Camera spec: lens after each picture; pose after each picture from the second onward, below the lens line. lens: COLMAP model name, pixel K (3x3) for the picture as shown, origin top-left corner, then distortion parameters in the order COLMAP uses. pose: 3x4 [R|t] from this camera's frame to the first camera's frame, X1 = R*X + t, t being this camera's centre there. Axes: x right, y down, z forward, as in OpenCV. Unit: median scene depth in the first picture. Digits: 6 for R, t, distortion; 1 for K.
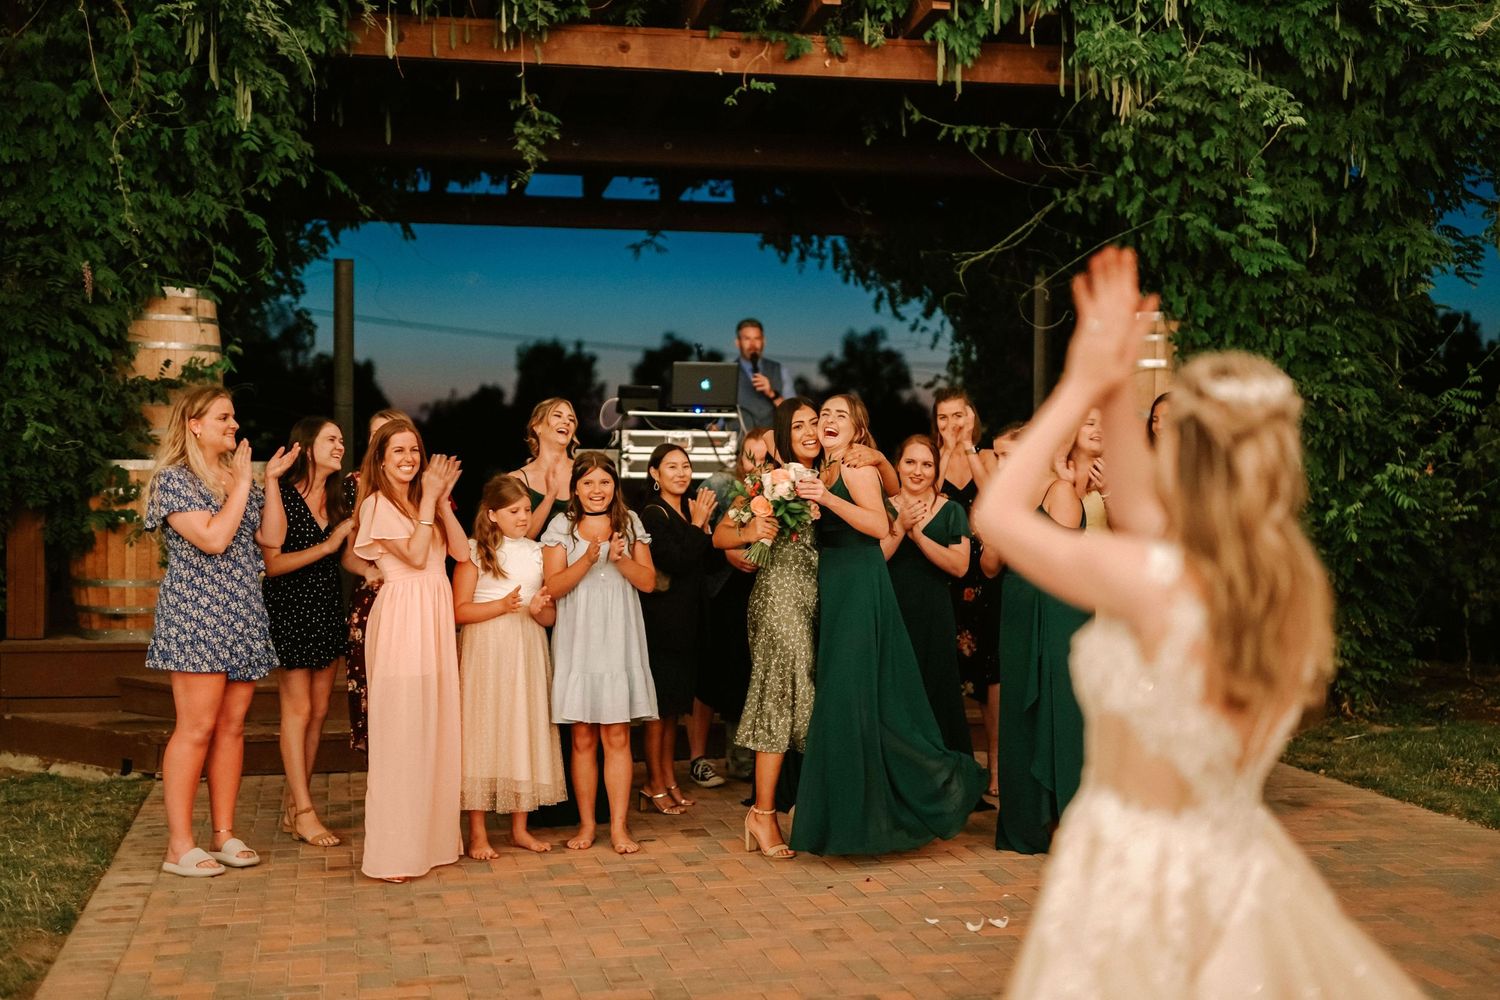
lens RADIAL K [[2067.9, 0, 750.0], [0, 2067.9, 500.0], [0, 0, 1]] dist [0.002232, 0.067394]
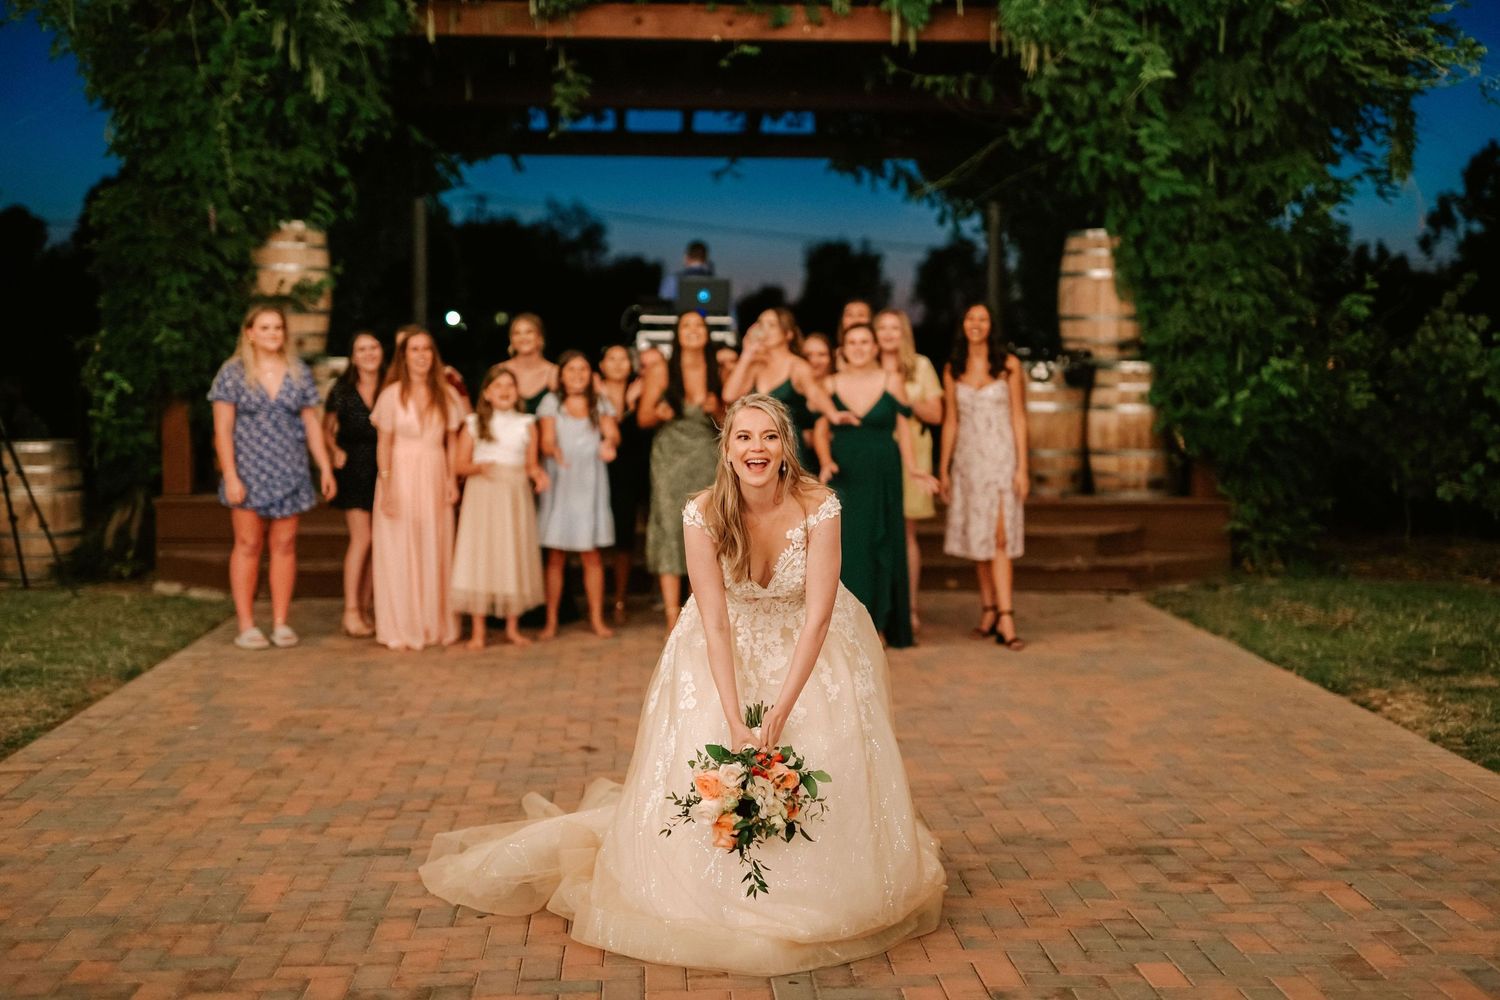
lens RADIAL K [[2067.9, 0, 750.0], [0, 2067.9, 500.0], [0, 0, 1]] dist [0.002232, 0.067394]
pose [[0.989972, 0.007294, -0.141077, 0.184912], [-0.000392, 0.998804, 0.048890, 0.005964], [0.141265, -0.048344, 0.988791, -0.227962]]
